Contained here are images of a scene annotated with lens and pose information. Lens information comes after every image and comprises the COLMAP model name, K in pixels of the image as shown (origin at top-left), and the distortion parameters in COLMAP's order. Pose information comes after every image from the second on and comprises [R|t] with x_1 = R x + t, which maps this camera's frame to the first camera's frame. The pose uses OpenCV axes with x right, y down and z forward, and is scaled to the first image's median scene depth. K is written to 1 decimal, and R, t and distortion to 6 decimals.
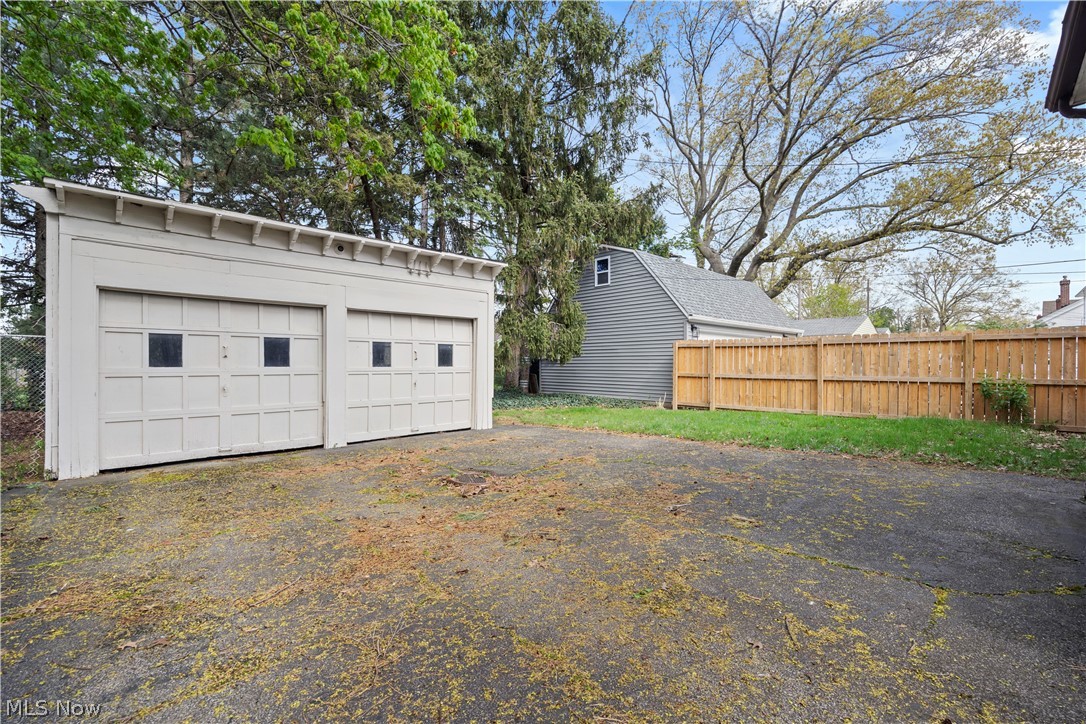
lens RADIAL K [[463.7, 0, 540.1], [0, 463.7, 362.9], [0, 0, 1]] dist [0.002755, -0.000275]
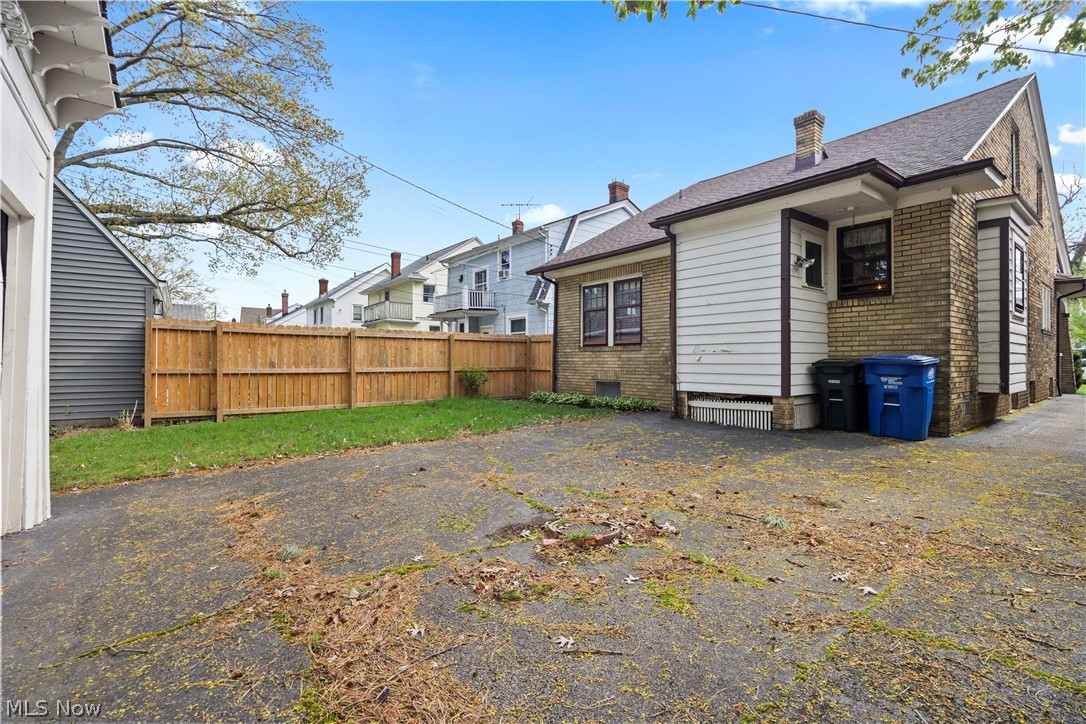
lens RADIAL K [[488.4, 0, 539.6], [0, 488.4, 354.9], [0, 0, 1]] dist [-0.002637, 0.000288]
pose [[0.141007, 0.007613, 0.989979, -0.315773], [-0.007385, 0.999951, -0.006638, 0.003291], [-0.989981, -0.006375, 0.141057, 0.406374]]
